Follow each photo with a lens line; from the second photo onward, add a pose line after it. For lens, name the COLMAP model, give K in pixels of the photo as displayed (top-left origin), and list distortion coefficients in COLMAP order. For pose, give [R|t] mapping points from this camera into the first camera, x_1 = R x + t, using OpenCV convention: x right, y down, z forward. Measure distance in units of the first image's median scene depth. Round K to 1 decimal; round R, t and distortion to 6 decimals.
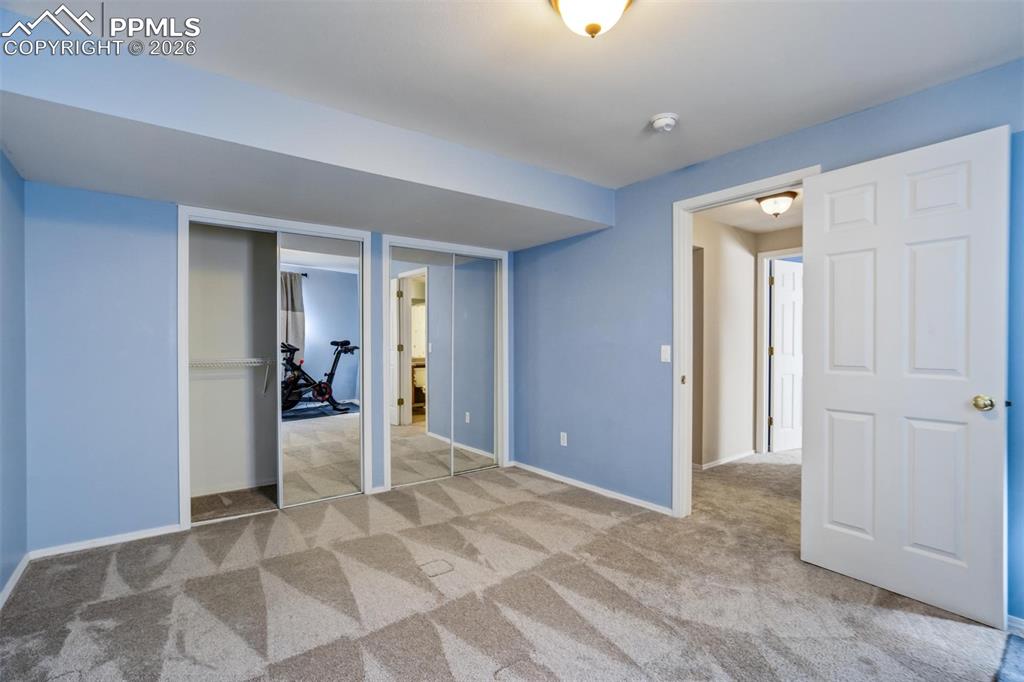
lens RADIAL K [[471.4, 0, 508.1], [0, 471.4, 346.0], [0, 0, 1]] dist [-0.024974, 0.000970]
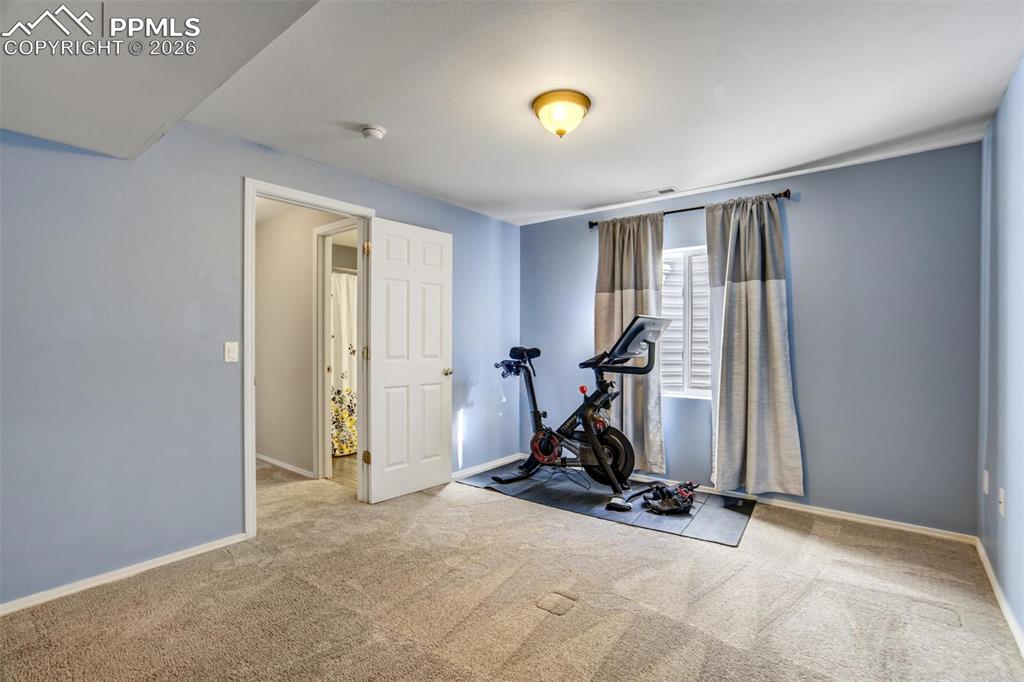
lens RADIAL K [[471.4, 0, 508.1], [0, 471.4, 346.0], [0, 0, 1]] dist [-0.024974, 0.000970]
pose [[-0.241448, -0.009738, 0.970365, -0.769859], [-0.002270, 0.999953, 0.009471, -0.004627], [-0.970411, 0.000084, -0.241458, 0.953490]]
